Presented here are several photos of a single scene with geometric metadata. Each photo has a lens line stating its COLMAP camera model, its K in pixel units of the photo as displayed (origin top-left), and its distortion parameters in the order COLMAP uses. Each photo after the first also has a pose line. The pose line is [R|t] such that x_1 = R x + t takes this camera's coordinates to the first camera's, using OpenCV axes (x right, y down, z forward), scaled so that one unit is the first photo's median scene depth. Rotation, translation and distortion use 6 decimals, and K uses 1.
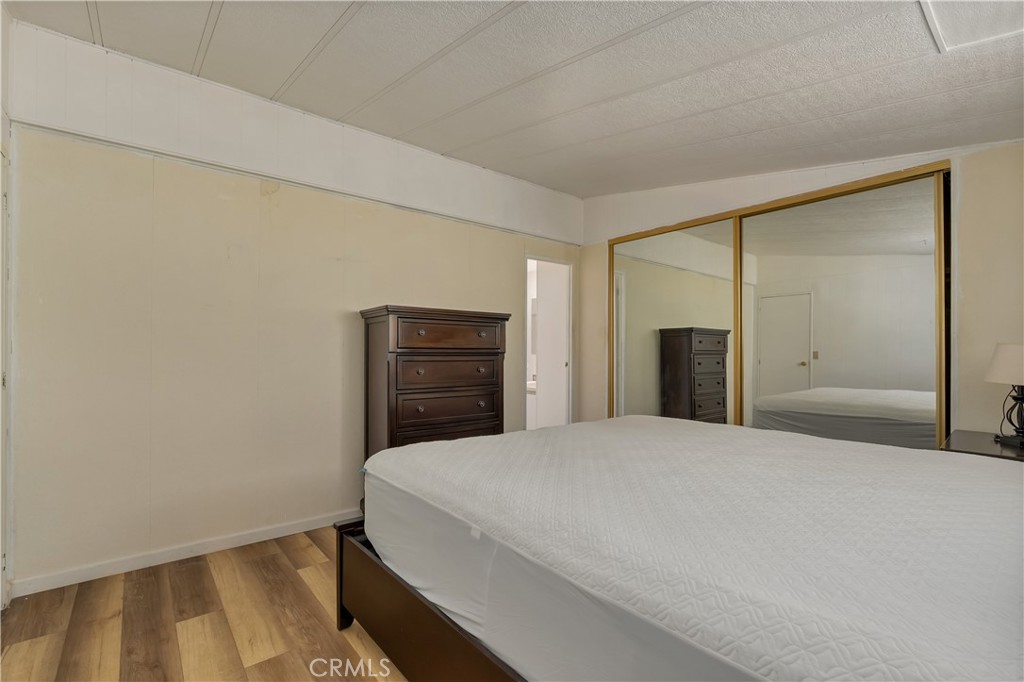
lens RADIAL K [[462.3, 0, 510.4], [0, 462.3, 347.2], [0, 0, 1]] dist [-0.005040, -0.000435]
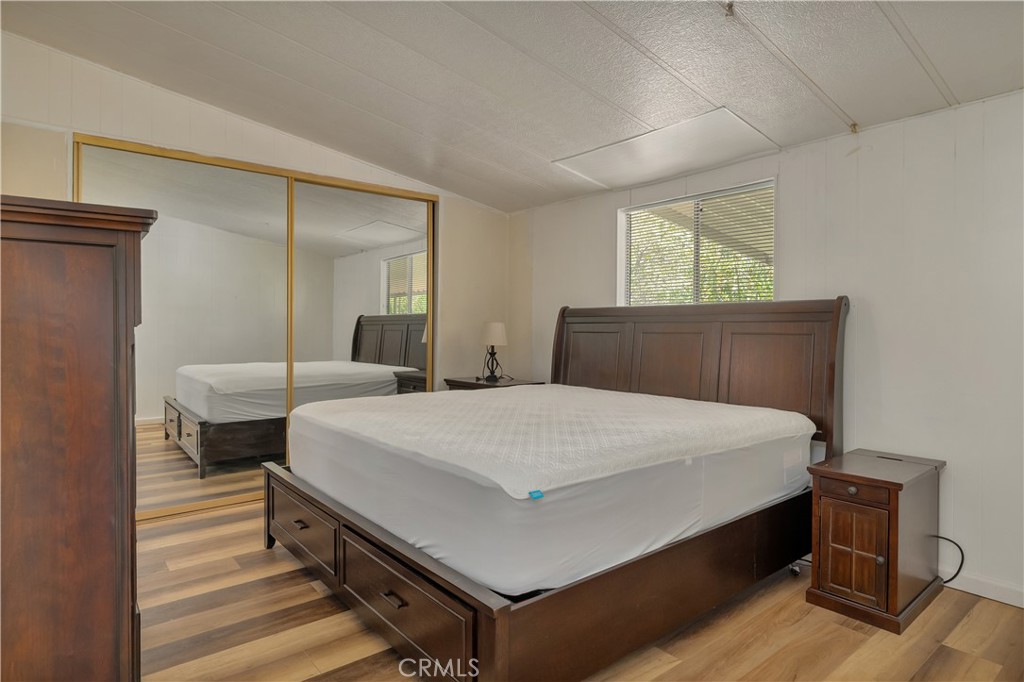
lens RADIAL K [[569.4, 0, 510.1], [0, 569.4, 339.1], [0, 0, 1]] dist [0.002464, 0.000034]
pose [[0.002000, -0.019741, 0.999803, -0.982126], [-0.014502, 0.999699, 0.019768, 0.010460], [-0.999893, -0.014538, 0.001713, 0.861421]]
